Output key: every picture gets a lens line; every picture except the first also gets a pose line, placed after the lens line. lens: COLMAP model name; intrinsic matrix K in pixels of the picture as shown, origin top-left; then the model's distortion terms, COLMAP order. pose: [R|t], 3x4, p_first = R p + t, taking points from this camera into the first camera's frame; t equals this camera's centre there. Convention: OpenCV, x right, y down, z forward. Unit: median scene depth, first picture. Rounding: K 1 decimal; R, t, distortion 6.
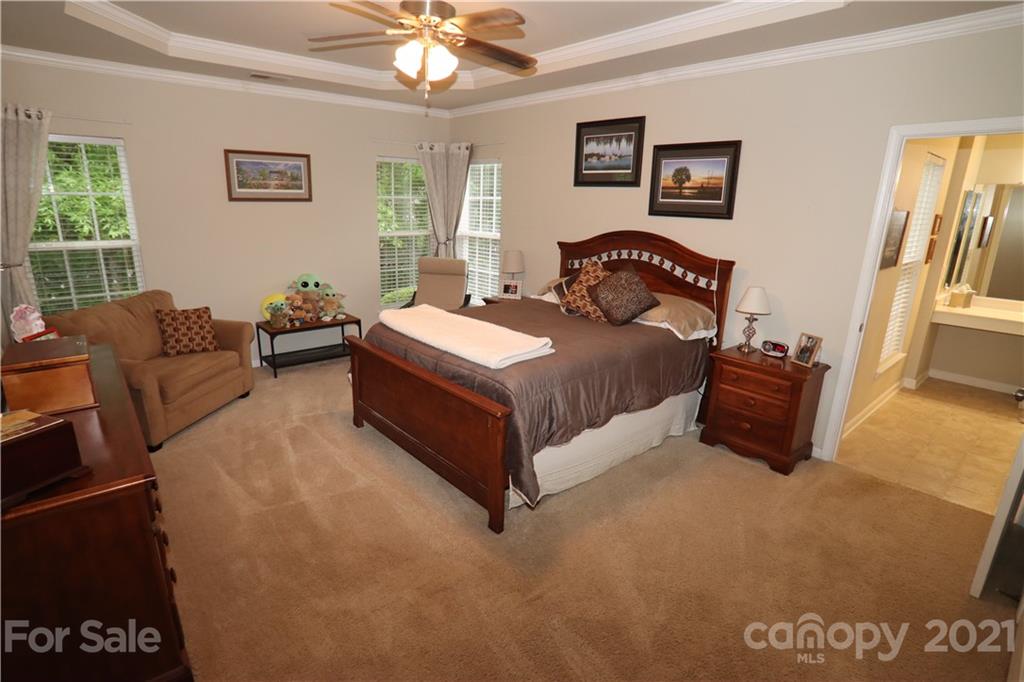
lens RADIAL K [[513.5, 0, 508.5], [0, 513.5, 344.2], [0, 0, 1]] dist [-0.058047, 0.012161]
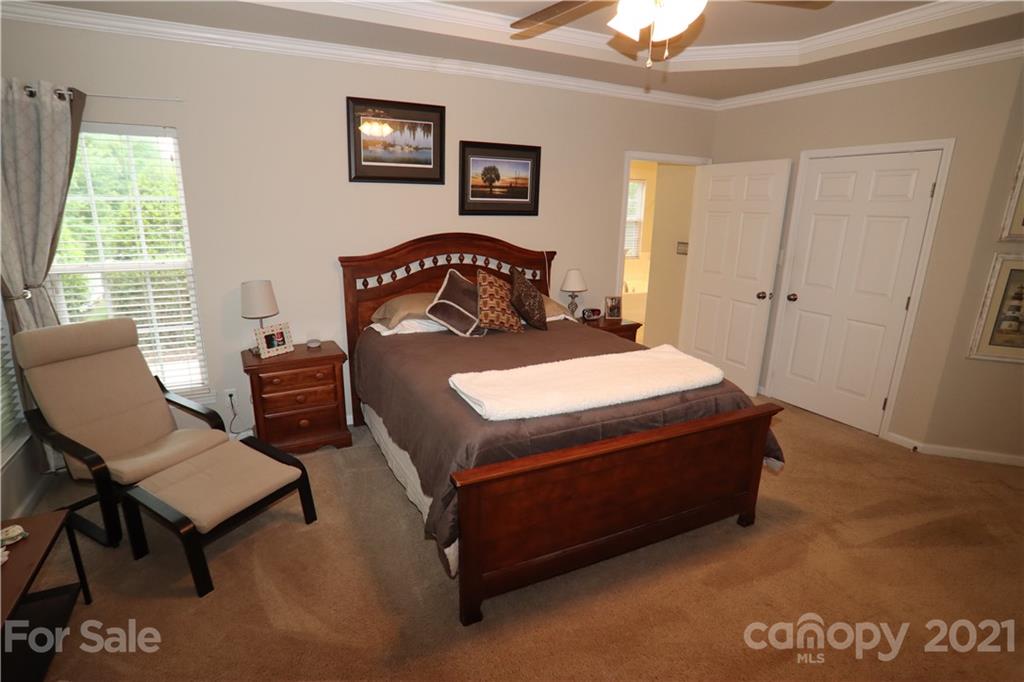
lens RADIAL K [[513.5, 0, 510.8], [0, 513.5, 341.1], [0, 0, 1]] dist [-0.058047, 0.012161]
pose [[0.265040, -0.268149, 0.926202, -0.652787], [0.249605, 0.946892, 0.202713, -0.208068], [-0.931371, 0.177458, 0.317896, 0.676906]]
